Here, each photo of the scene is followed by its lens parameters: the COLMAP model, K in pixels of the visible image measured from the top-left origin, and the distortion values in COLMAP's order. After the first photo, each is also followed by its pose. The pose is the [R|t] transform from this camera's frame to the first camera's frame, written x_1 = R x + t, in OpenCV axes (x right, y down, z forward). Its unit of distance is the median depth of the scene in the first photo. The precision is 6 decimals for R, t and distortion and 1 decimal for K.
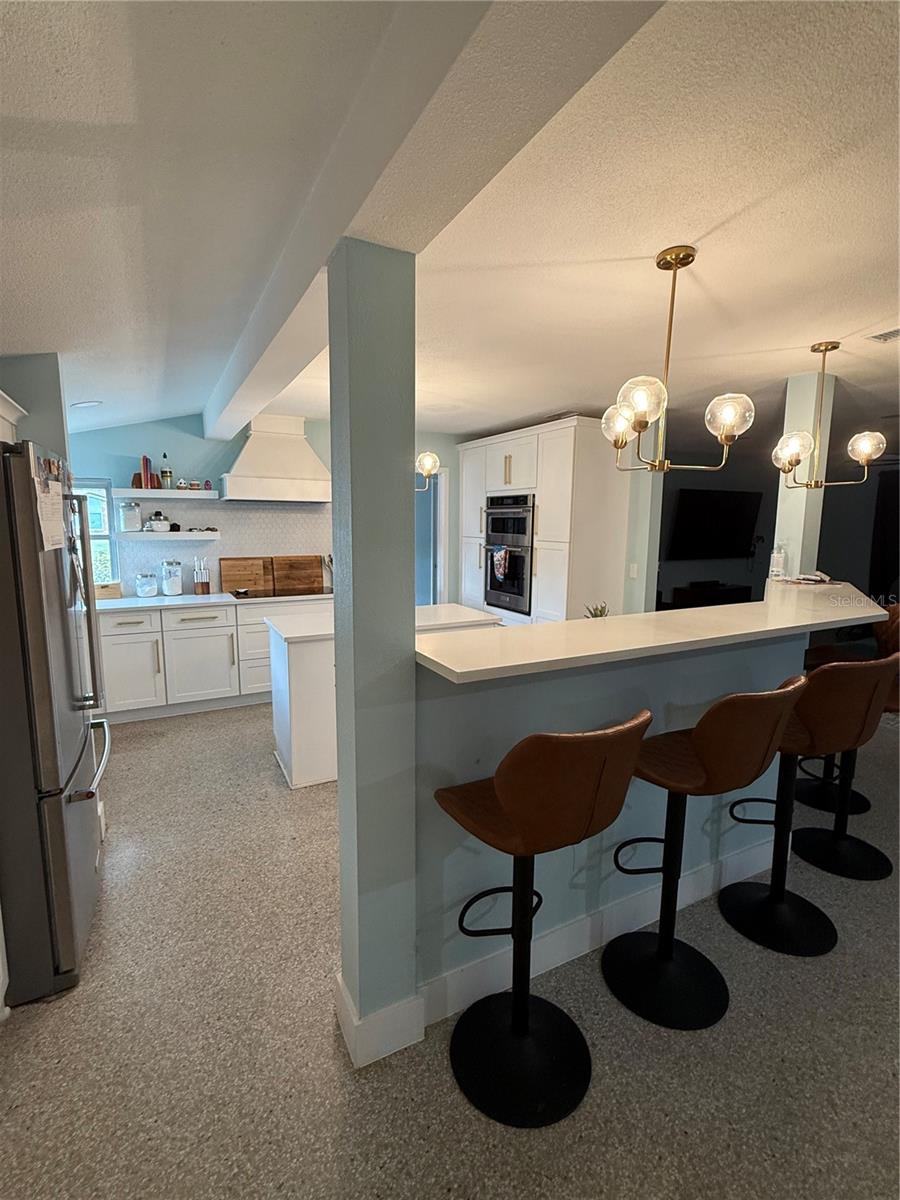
lens RADIAL K [[551.5, 0, 453.9], [0, 551.5, 598.5], [0, 0, 1]] dist [-0.002050, -0.001051]
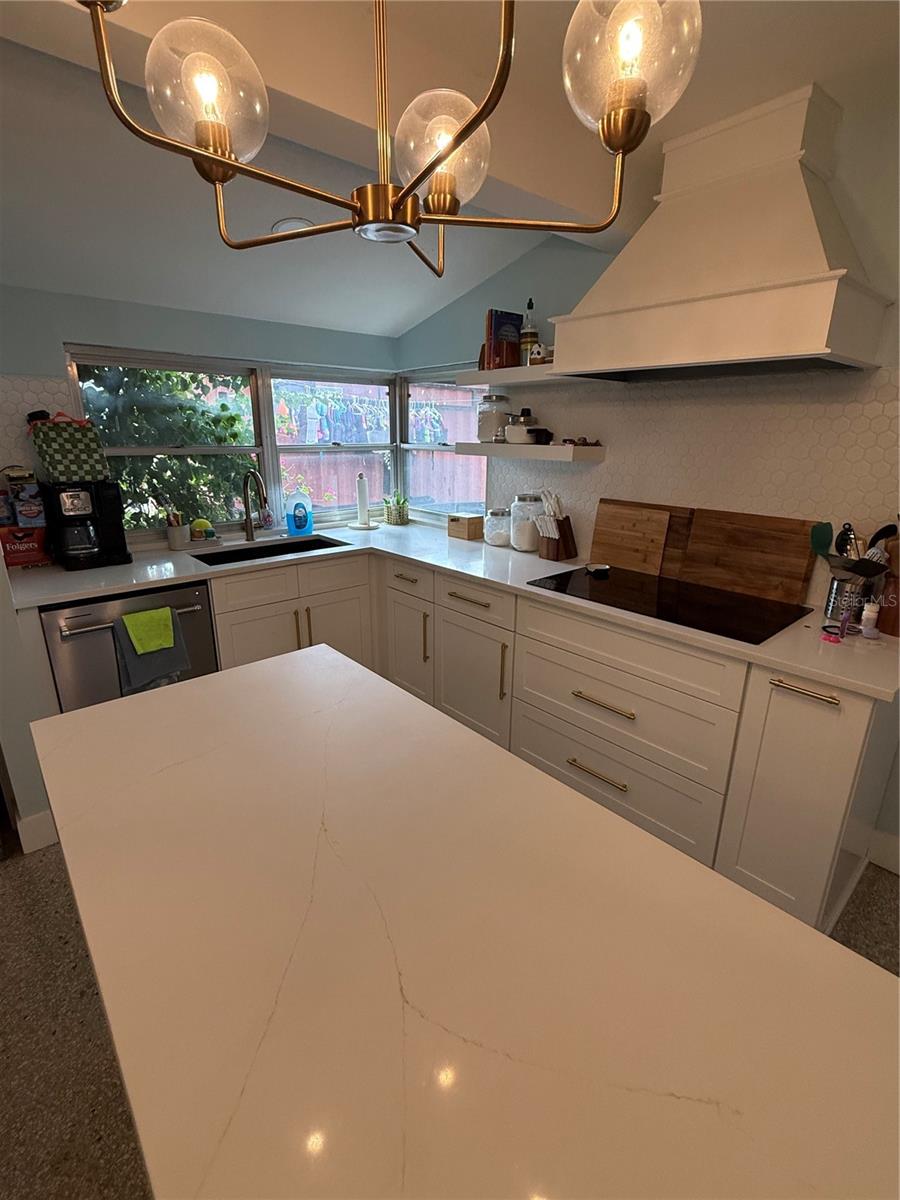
lens RADIAL K [[551.5, 0, 453.9], [0, 551.5, 598.5], [0, 0, 1]] dist [-0.002050, -0.001051]
pose [[0.233586, 0.287256, -0.928936, 0.064021], [-0.137987, 0.955489, 0.260770, -0.105641], [0.962495, 0.067269, 0.262827, 0.777983]]
